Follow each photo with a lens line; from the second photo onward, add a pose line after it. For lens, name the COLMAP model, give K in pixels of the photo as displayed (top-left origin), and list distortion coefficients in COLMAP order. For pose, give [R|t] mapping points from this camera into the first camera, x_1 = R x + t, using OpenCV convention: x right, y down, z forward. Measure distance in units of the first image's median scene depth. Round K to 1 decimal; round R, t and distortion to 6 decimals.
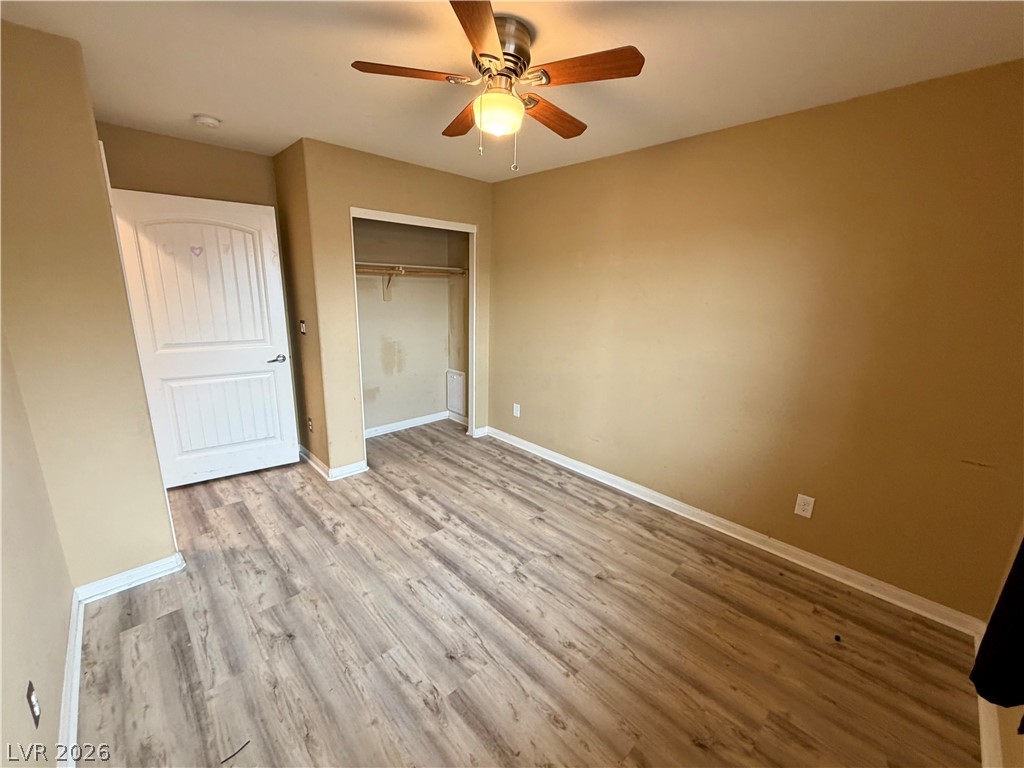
lens RADIAL K [[409.3, 0, 509.2], [0, 409.3, 383.7], [0, 0, 1]] dist [-0.000415, -0.000110]
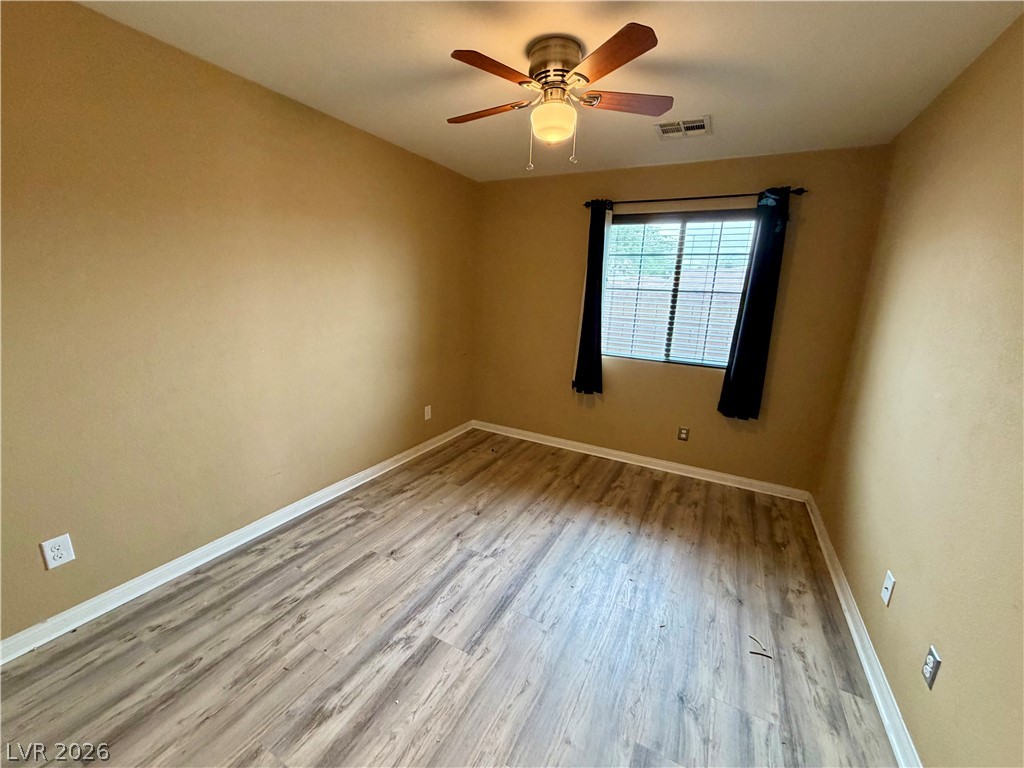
lens RADIAL K [[409.3, 0, 509.2], [0, 409.3, 383.7], [0, 0, 1]] dist [-0.000415, -0.000110]
pose [[-0.305601, -0.254160, 0.917612, -0.709600], [0.178531, 0.931329, 0.317417, -0.224834], [-0.935273, 0.260824, -0.239240, 0.932036]]
